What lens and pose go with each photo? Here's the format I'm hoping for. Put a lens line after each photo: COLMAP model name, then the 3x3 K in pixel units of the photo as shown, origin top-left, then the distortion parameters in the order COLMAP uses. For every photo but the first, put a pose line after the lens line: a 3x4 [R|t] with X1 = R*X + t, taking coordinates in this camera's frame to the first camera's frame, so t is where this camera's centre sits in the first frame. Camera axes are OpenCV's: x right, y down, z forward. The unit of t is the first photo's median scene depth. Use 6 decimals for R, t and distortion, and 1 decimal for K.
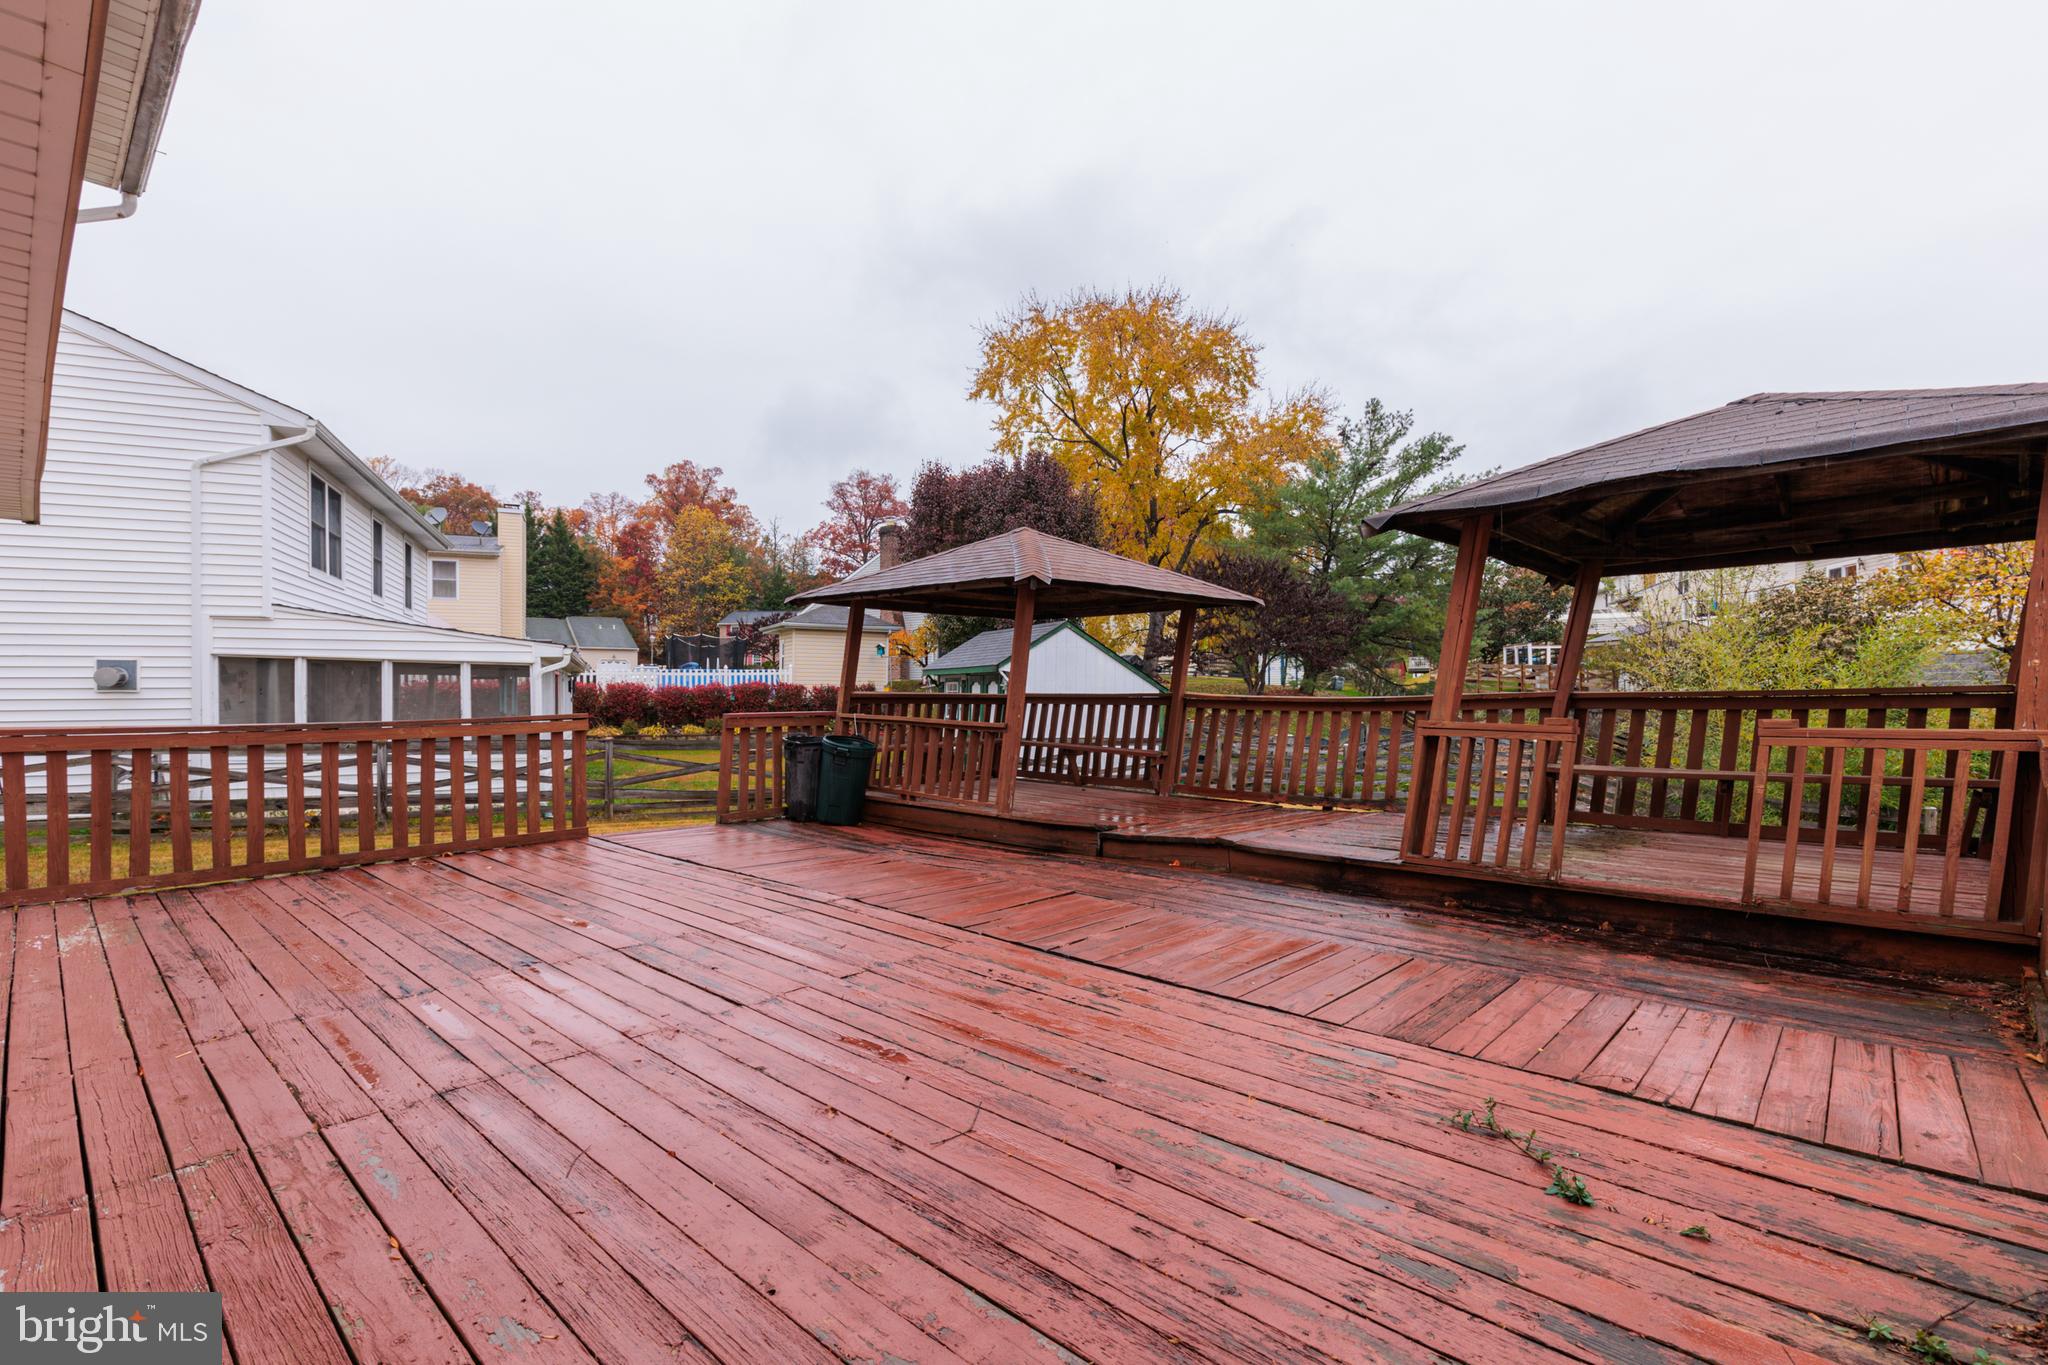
lens RADIAL K [[912.3, 0, 1033.4], [0, 912.3, 688.4], [0, 0, 1]] dist [0.001787, -0.000815]
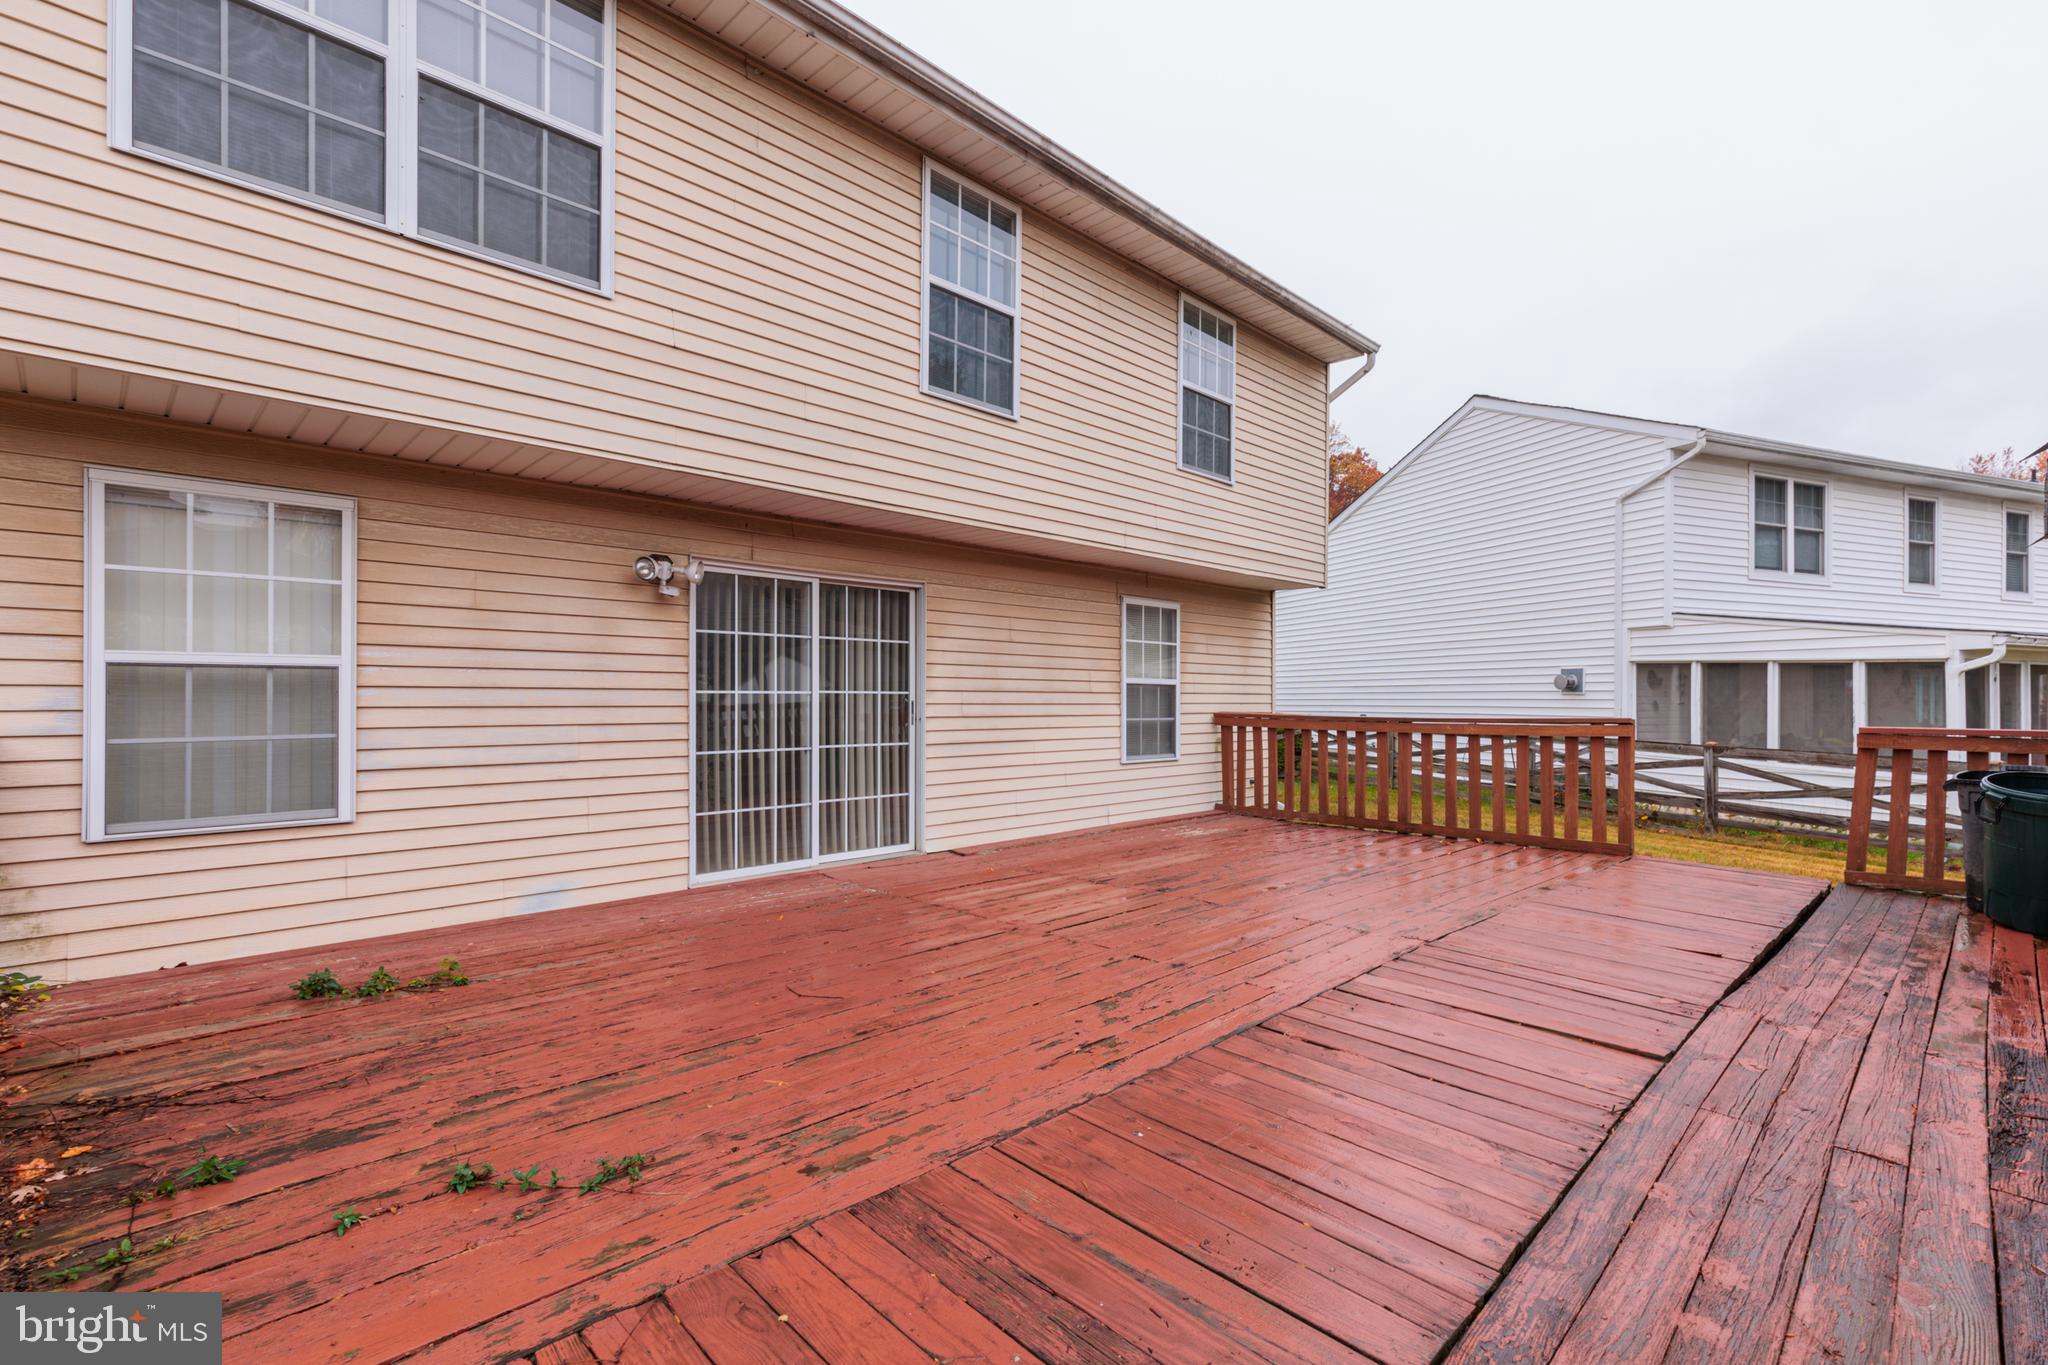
lens RADIAL K [[912.3, 0, 1023.7], [0, 912.3, 701.8], [0, 0, 1]] dist [0.001787, -0.000815]
pose [[-0.065419, 0.013442, -0.997767, 0.262587], [-0.002245, 0.999905, 0.013618, -0.000282], [0.997855, 0.003130, -0.065382, 0.271436]]
